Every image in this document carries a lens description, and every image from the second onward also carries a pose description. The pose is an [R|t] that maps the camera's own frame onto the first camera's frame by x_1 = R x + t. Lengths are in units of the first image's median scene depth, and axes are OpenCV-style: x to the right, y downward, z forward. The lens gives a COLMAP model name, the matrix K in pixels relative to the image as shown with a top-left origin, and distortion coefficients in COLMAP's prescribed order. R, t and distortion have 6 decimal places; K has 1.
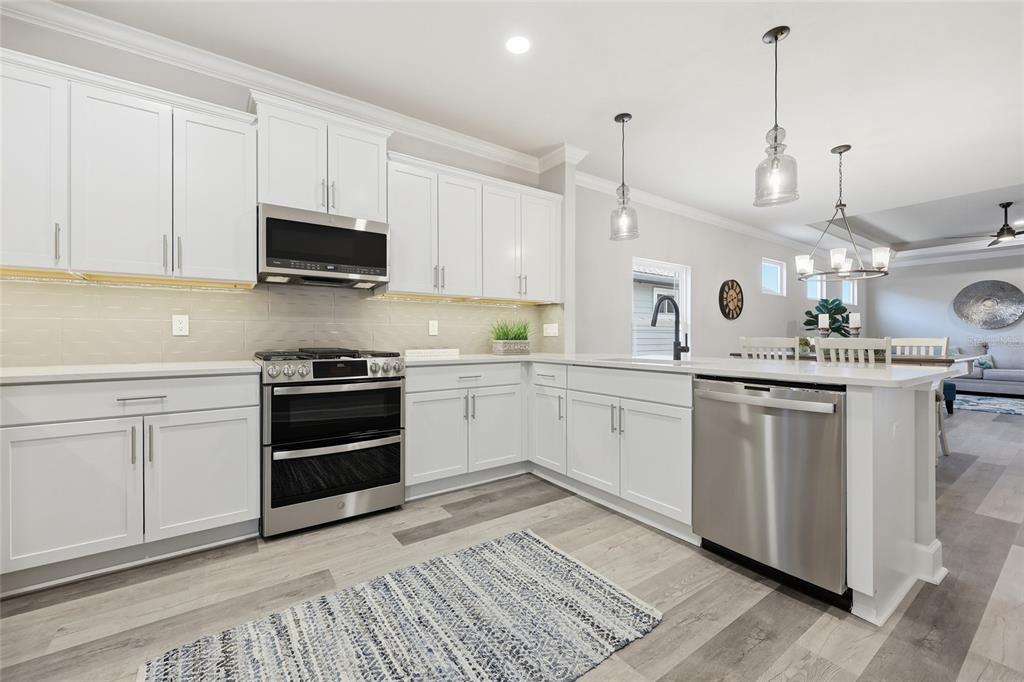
lens RADIAL K [[414.8, 0, 512.0], [0, 414.8, 341.0], [0, 0, 1]] dist [0.000316, -0.000039]
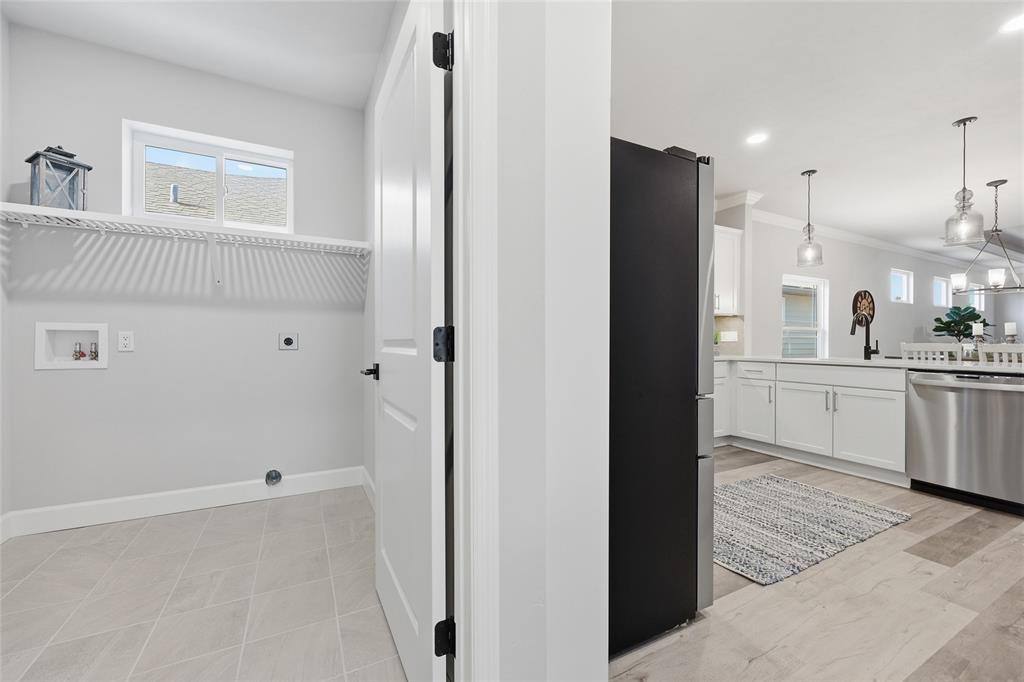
lens RADIAL K [[410.2, 0, 511.4], [0, 410.2, 345.5], [0, 0, 1]] dist [0.000148, 0.000002]
pose [[0.990718, 0.003845, -0.135876, -0.549429], [-0.003772, 0.999993, 0.000795, 0.002969], [0.135878, -0.000275, 0.990725, -0.453851]]
